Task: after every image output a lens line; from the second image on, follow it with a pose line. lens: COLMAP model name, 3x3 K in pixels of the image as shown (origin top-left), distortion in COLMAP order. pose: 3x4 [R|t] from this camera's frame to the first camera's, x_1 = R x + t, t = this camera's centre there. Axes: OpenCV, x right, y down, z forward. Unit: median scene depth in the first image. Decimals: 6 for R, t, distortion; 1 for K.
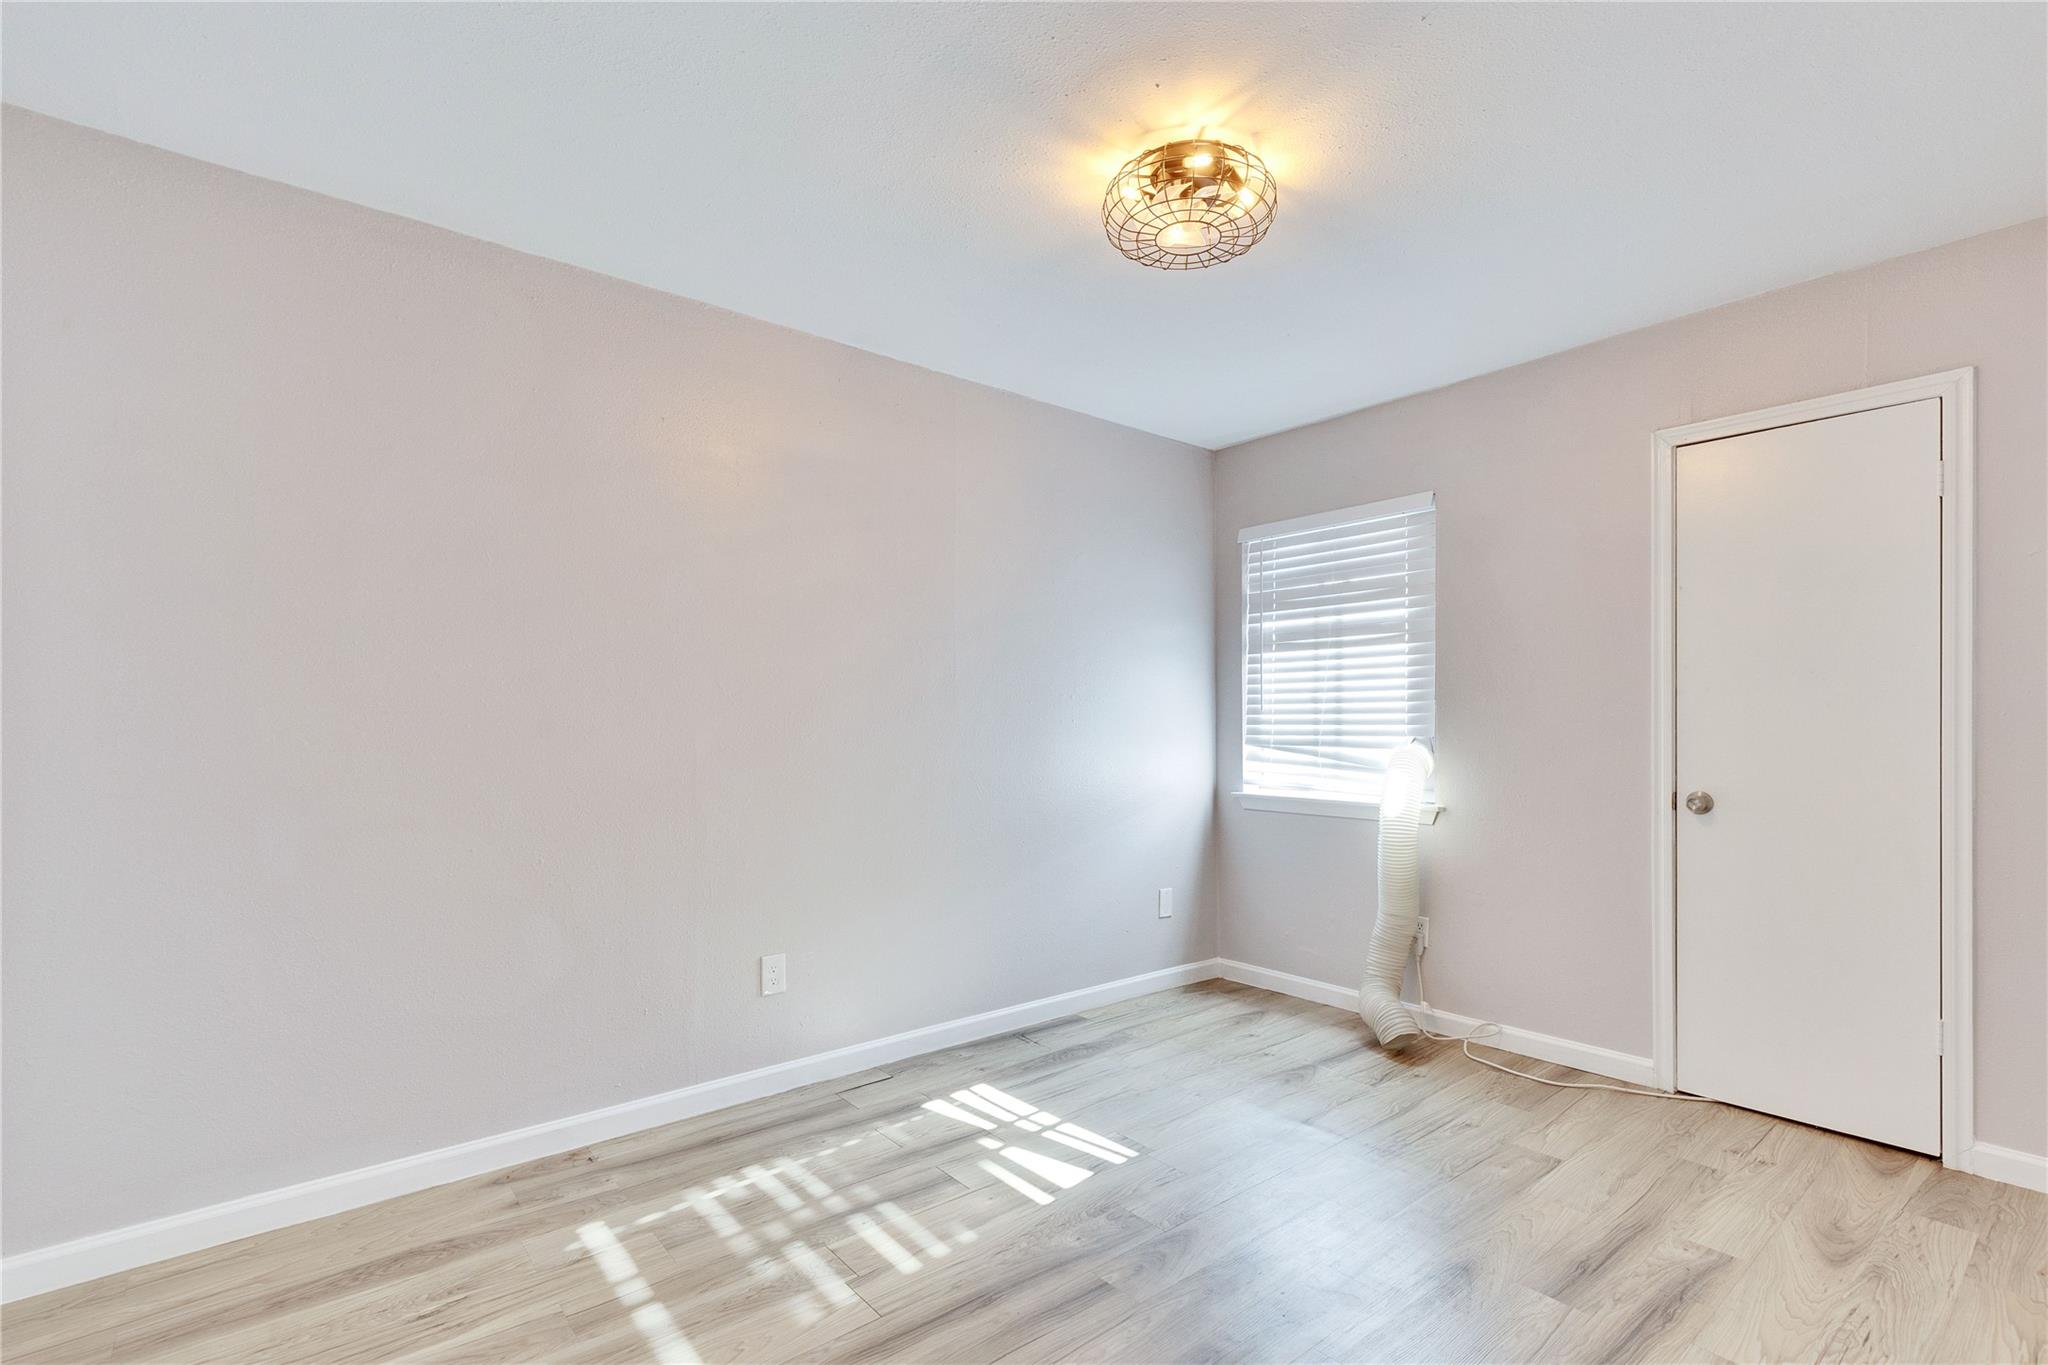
lens RADIAL K [[948.6, 0, 1041.9], [0, 948.6, 726.6], [0, 0, 1]] dist [0.000462, -0.000715]
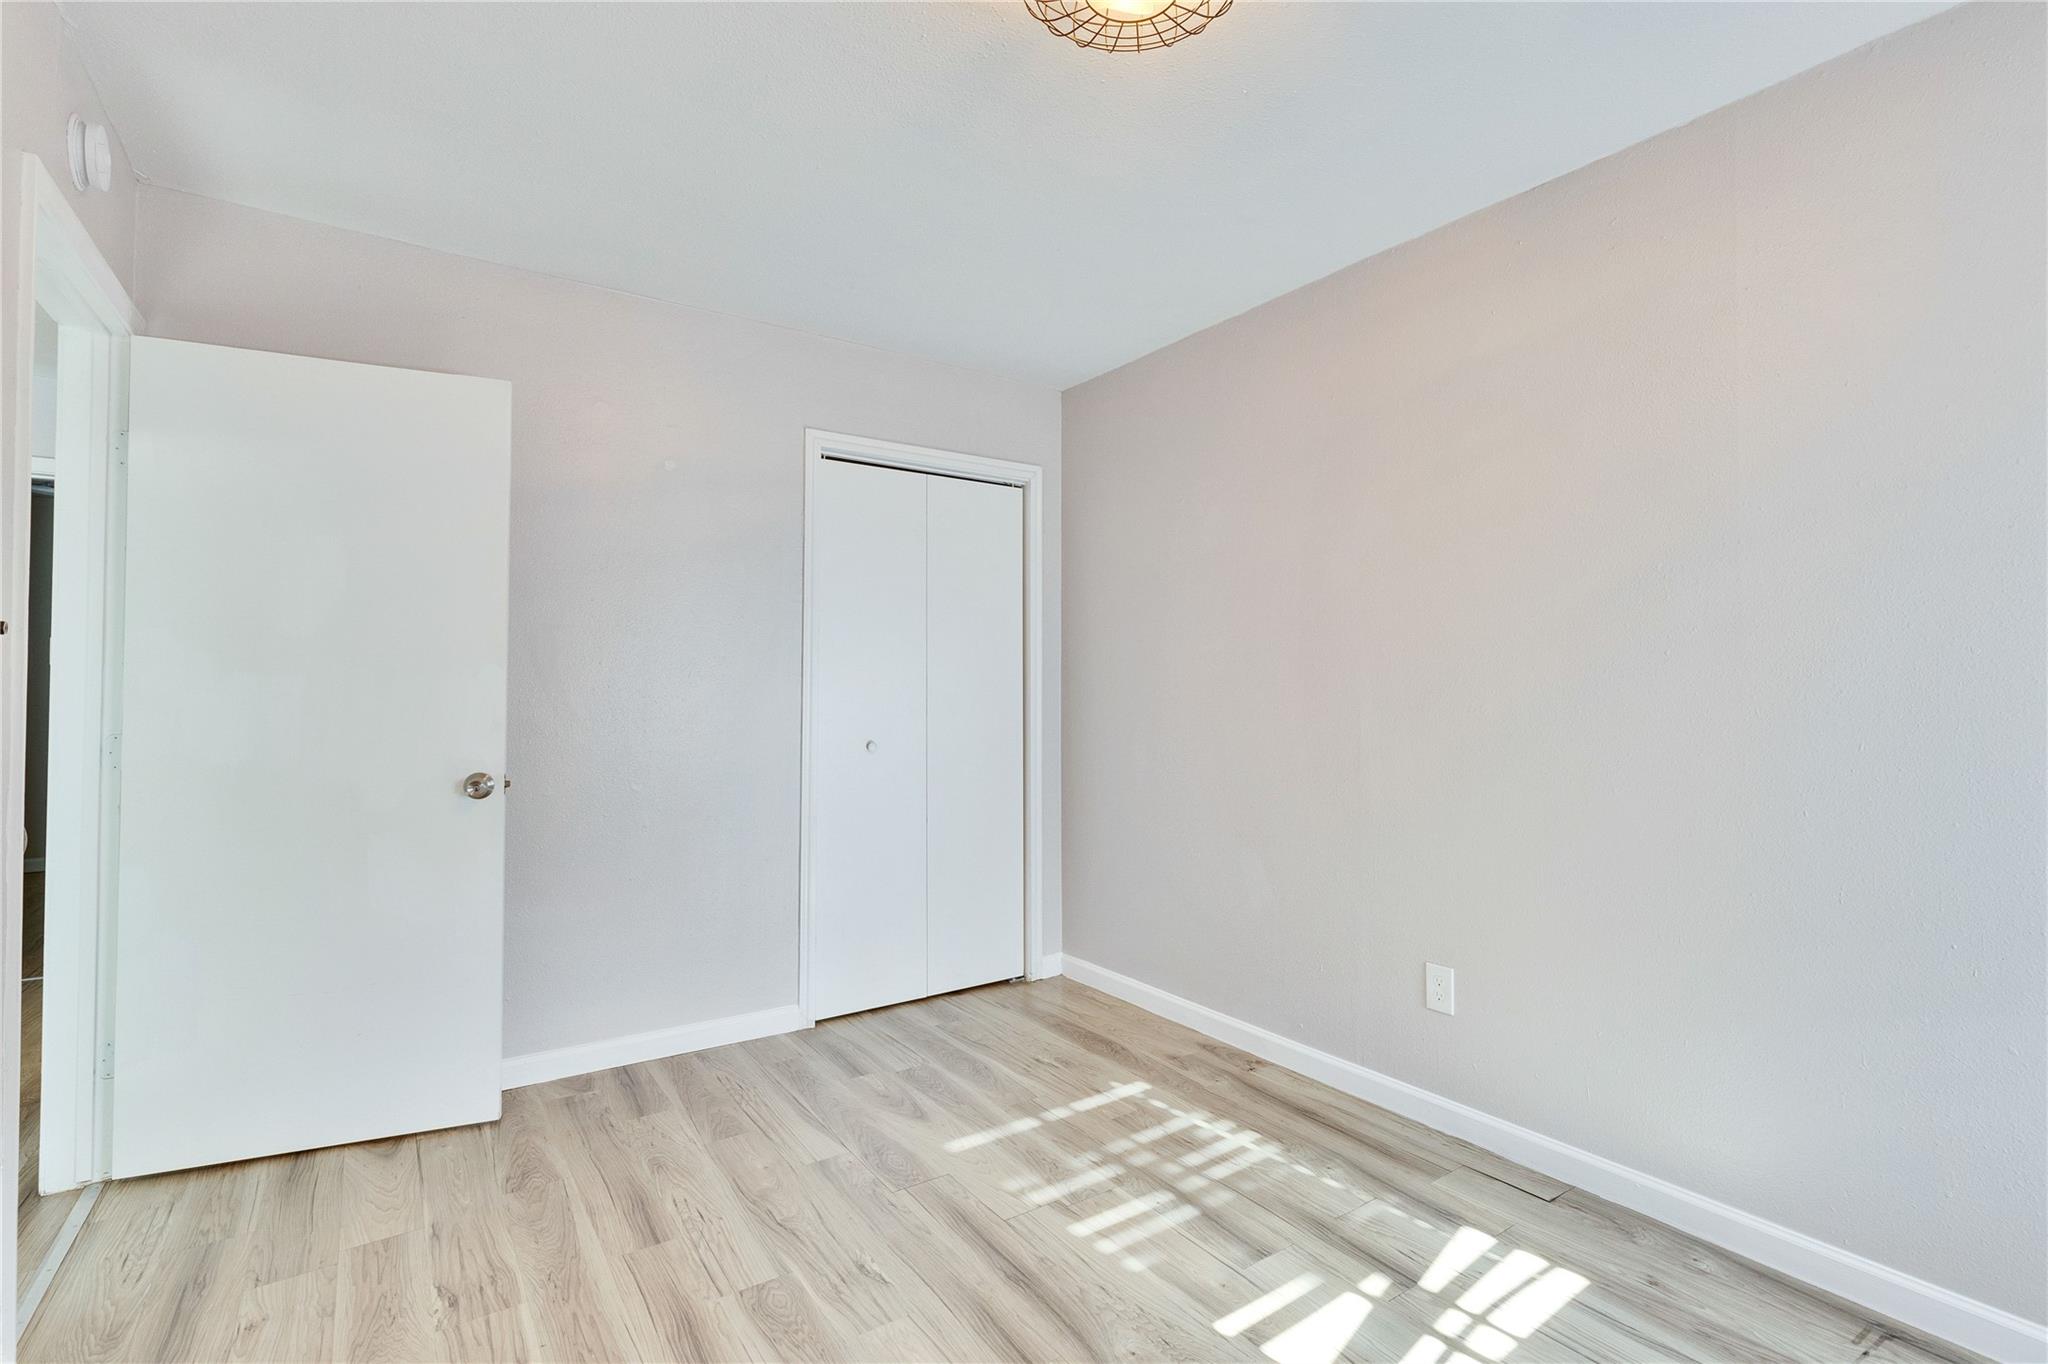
lens RADIAL K [[913.4, 0, 1034.1], [0, 913.4, 676.3], [0, 0, 1]] dist [0.000660, -0.000447]
pose [[-0.067403, -0.016077, -0.997596, 0.578104], [-0.013881, 0.999789, -0.015174, -0.005766], [0.997629, 0.012825, -0.067612, 0.688111]]
